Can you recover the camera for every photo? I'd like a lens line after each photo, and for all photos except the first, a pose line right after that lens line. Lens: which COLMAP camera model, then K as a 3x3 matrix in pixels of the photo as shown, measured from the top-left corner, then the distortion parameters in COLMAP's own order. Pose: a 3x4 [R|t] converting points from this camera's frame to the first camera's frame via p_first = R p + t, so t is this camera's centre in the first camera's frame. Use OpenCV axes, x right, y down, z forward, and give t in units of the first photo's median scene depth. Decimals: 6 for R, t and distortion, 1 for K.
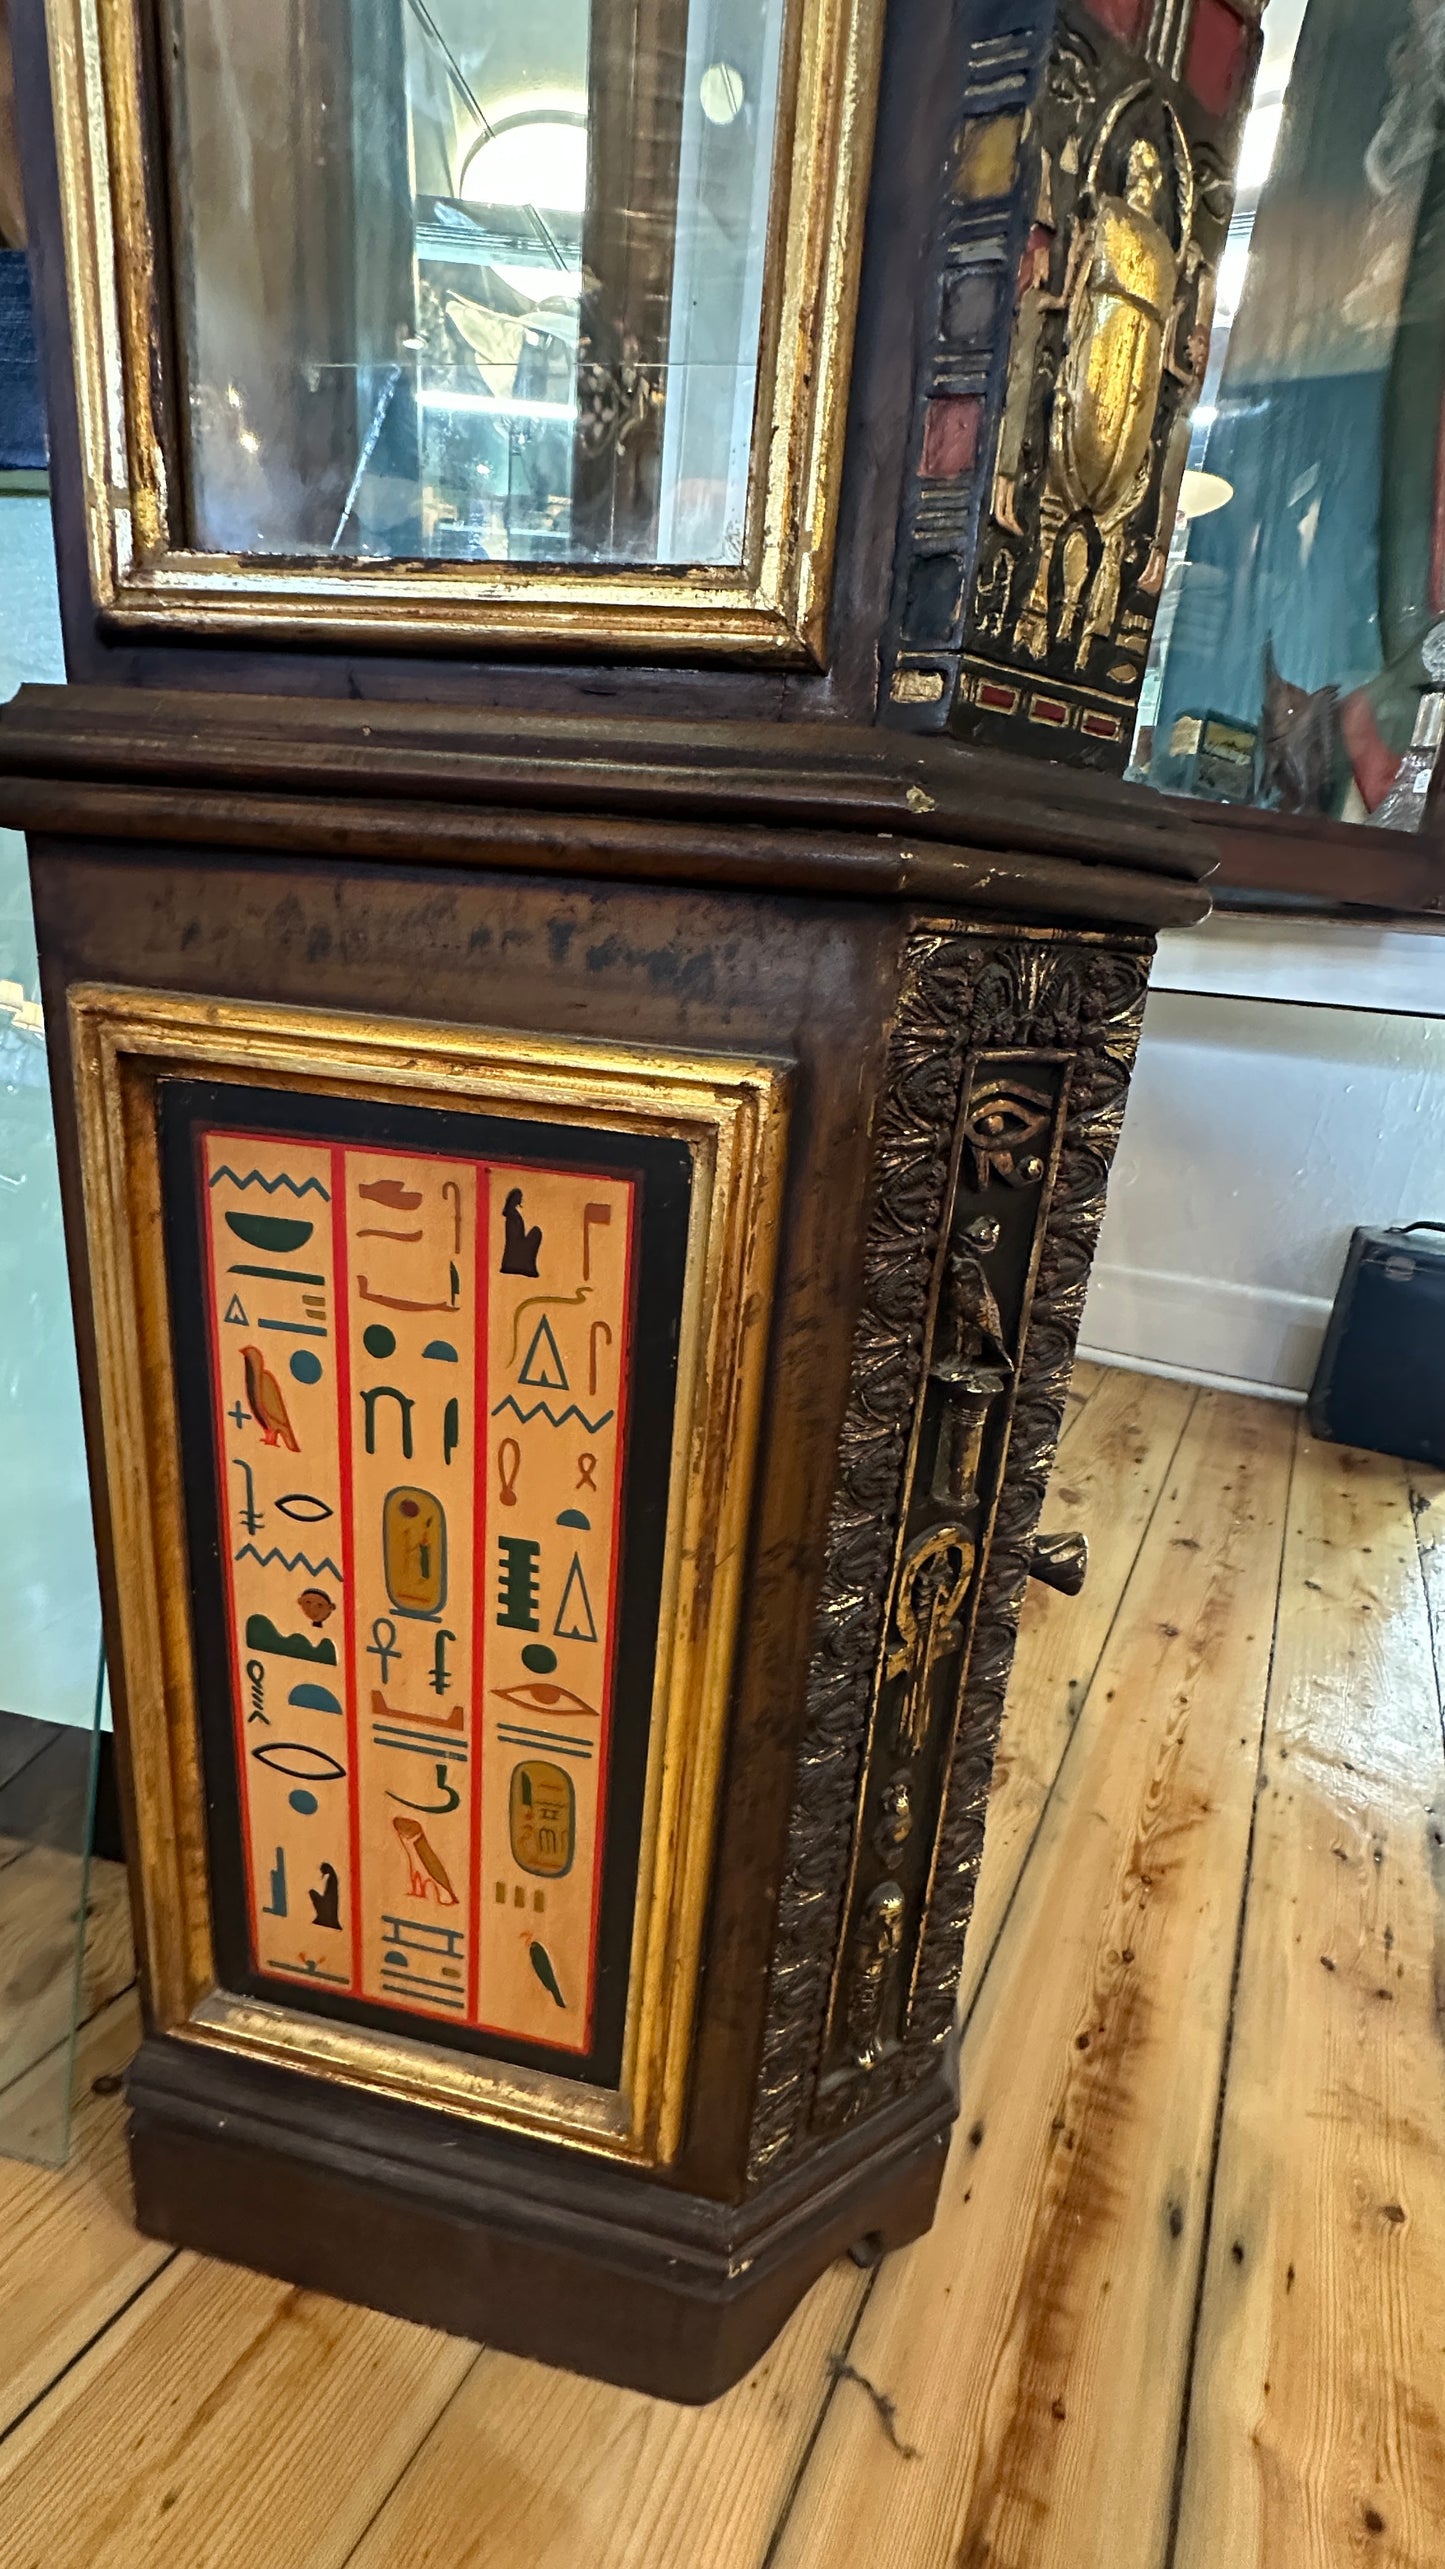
lens RADIAL K [[1120.9, 0, 717.8], [0, 1120.9, 1284.8], [0, 0, 1]] dist [-0.004215, 0.000740]
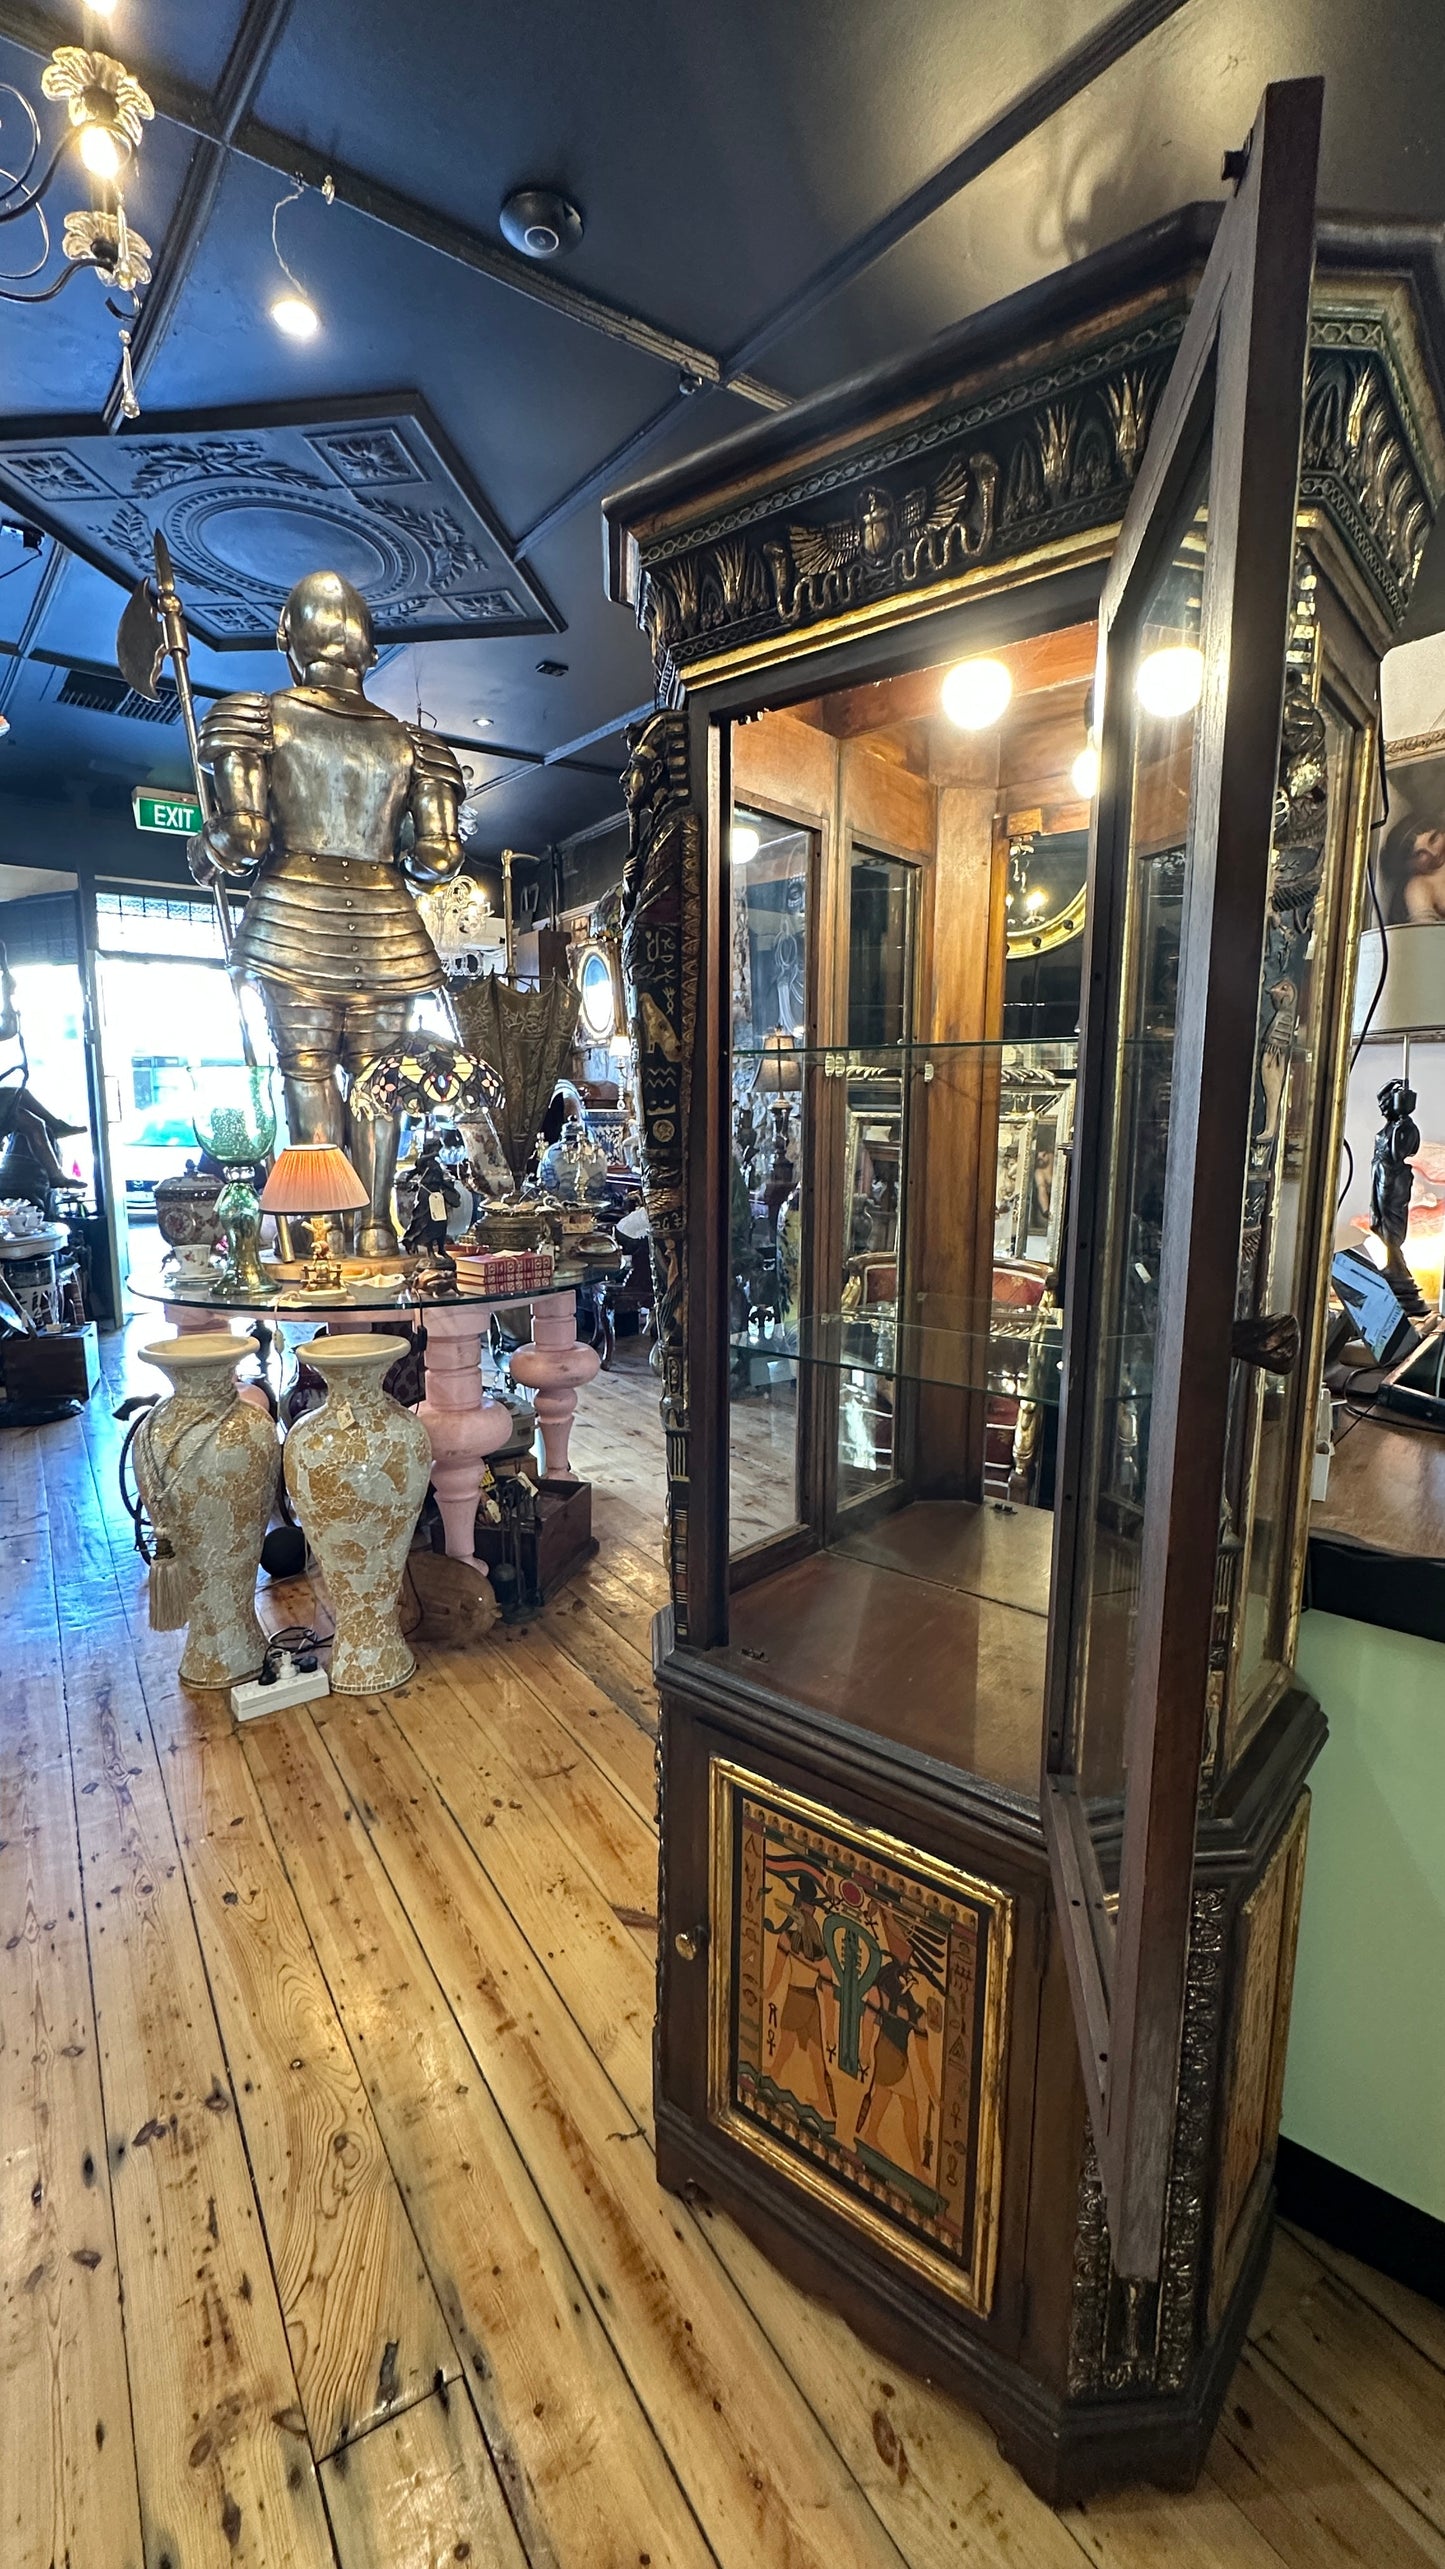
lens RADIAL K [[1120.6, 0, 715.6], [0, 1120.6, 1286.2], [0, 0, 1]] dist [-0.003776, 0.000450]
pose [[-0.491229, 0.047817, -0.869717, 1.834401], [-0.310548, 0.923261, 0.226163, -1.291503], [0.813790, 0.381187, -0.438683, 1.241708]]
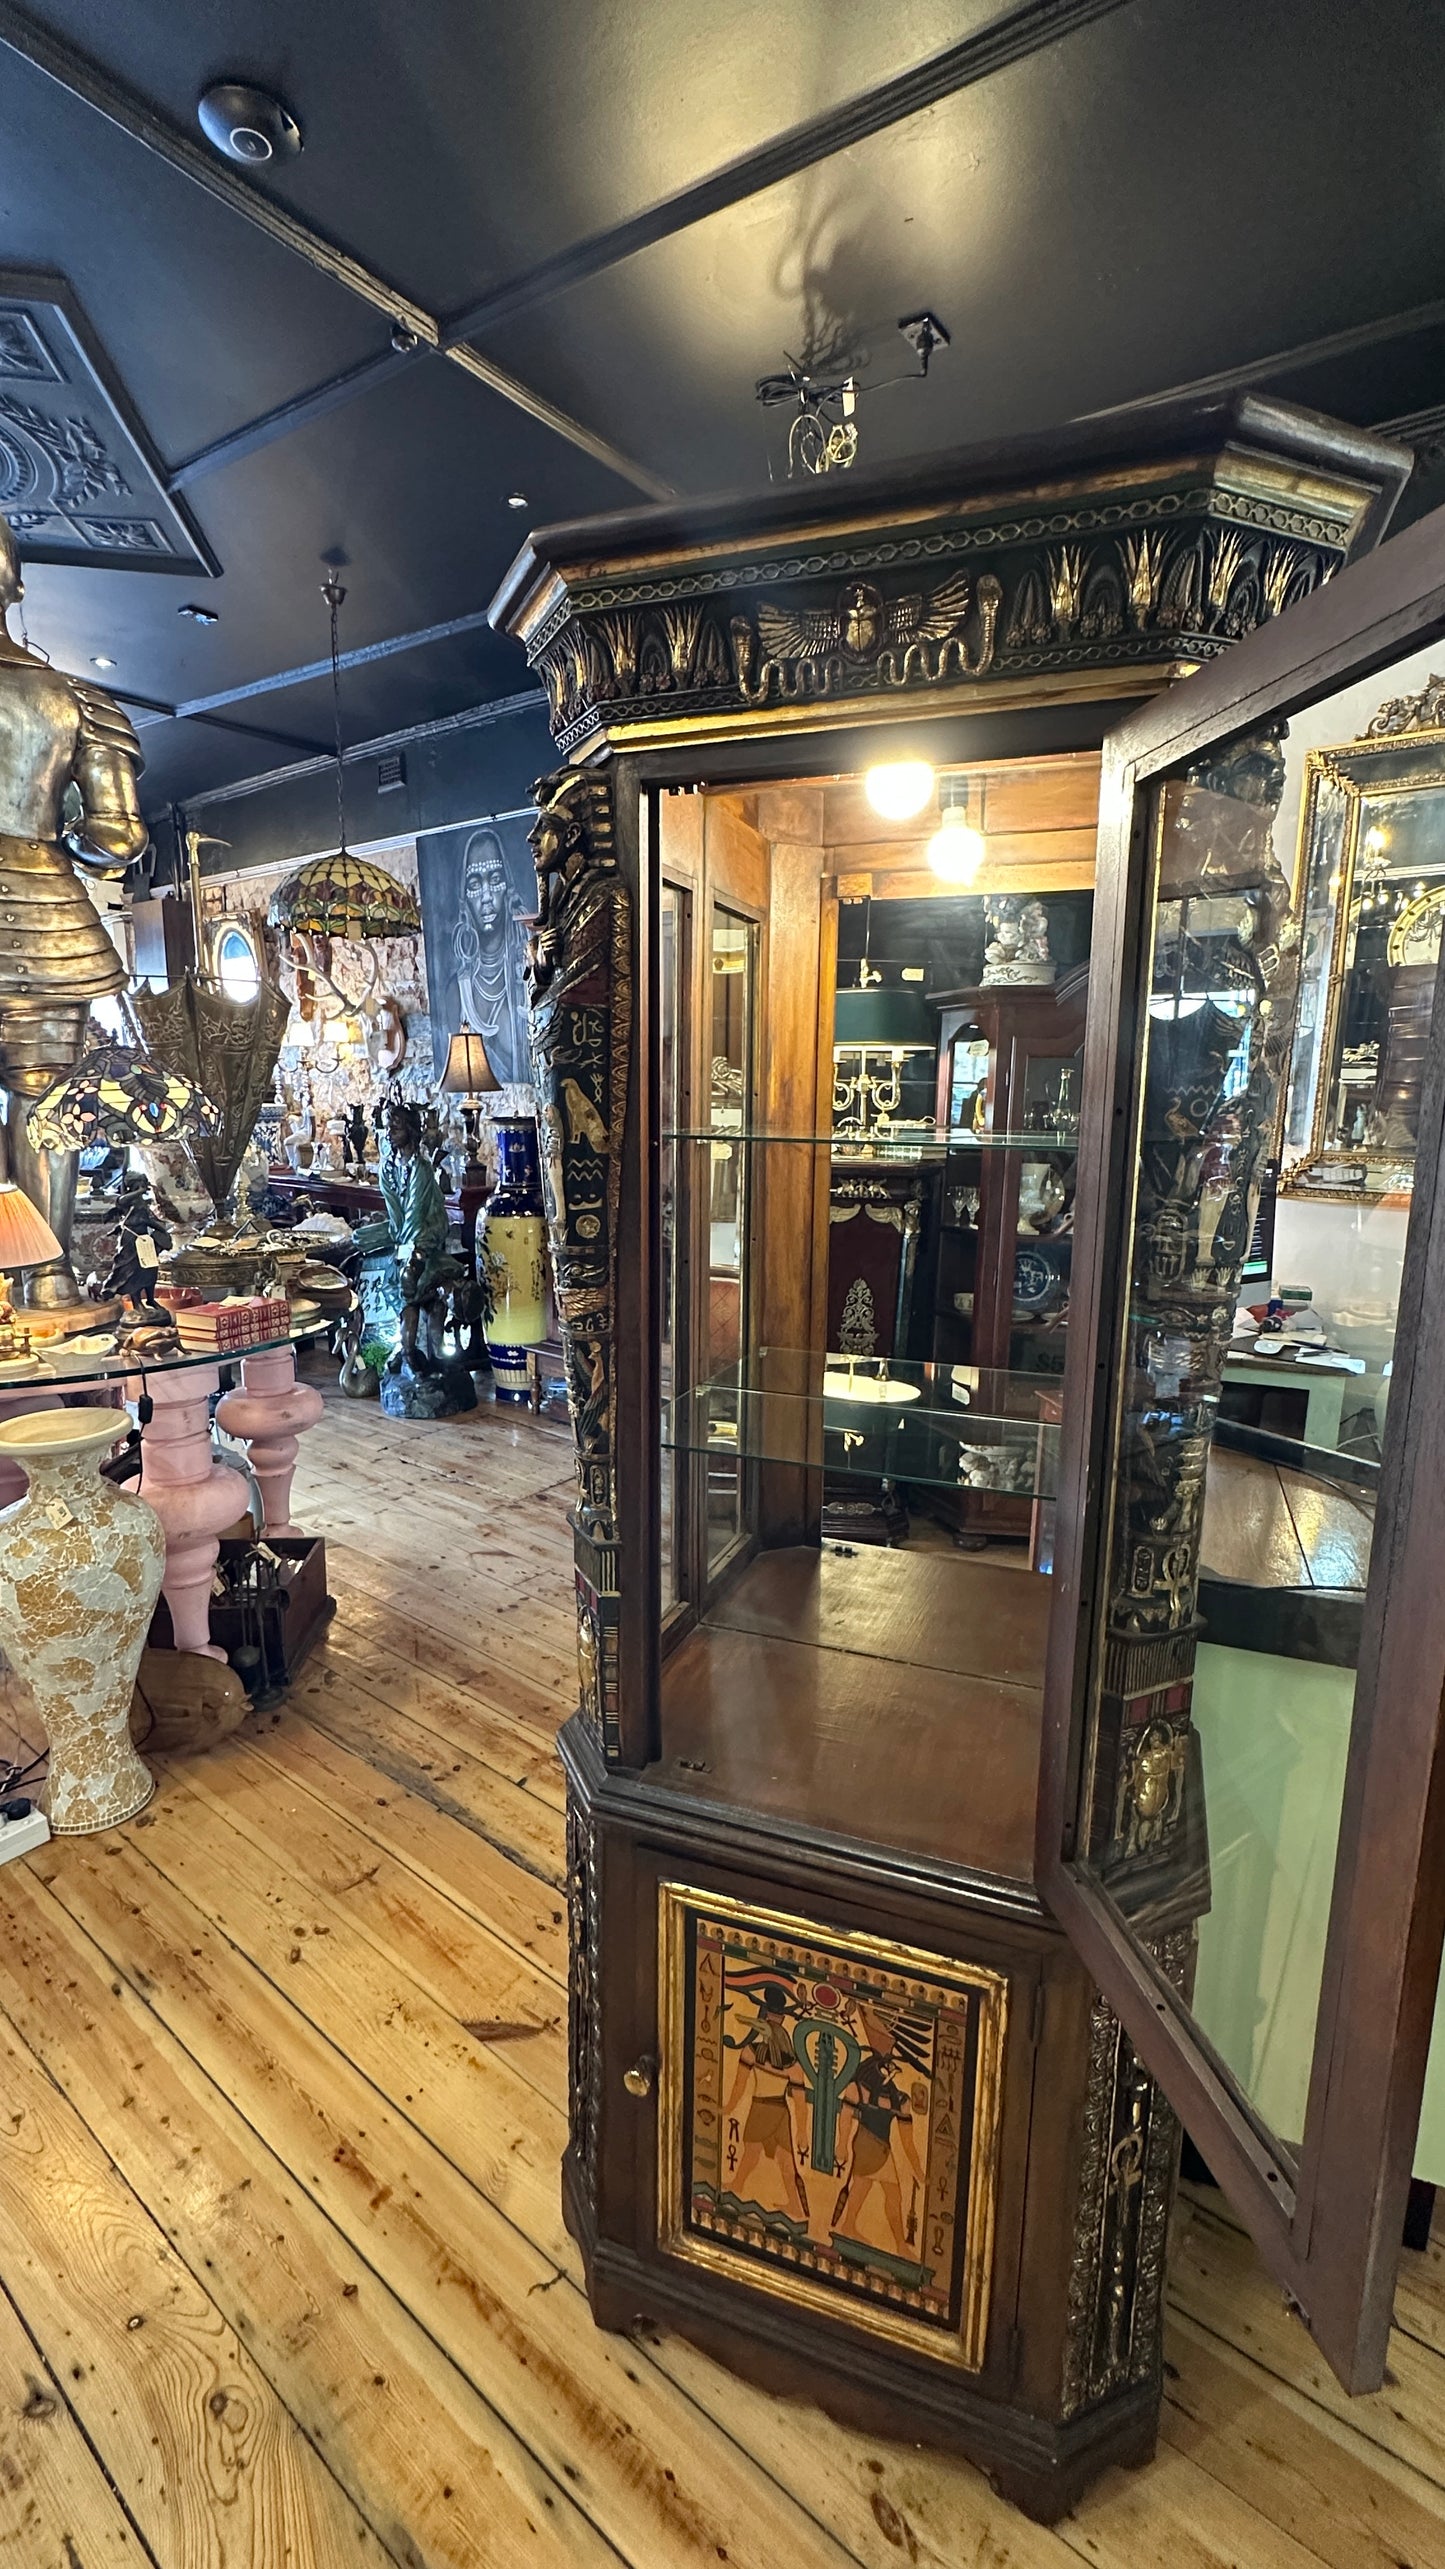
lens RADIAL K [[1120.9, 0, 717.8], [0, 1120.9, 1284.8], [0, 0, 1]] dist [-0.004215, 0.000740]
pose [[-0.184101, 0.082756, -0.979417, 1.890087], [-0.327143, 0.934479, 0.140452, -1.303813], [0.926868, 0.346266, -0.144966, 0.728826]]
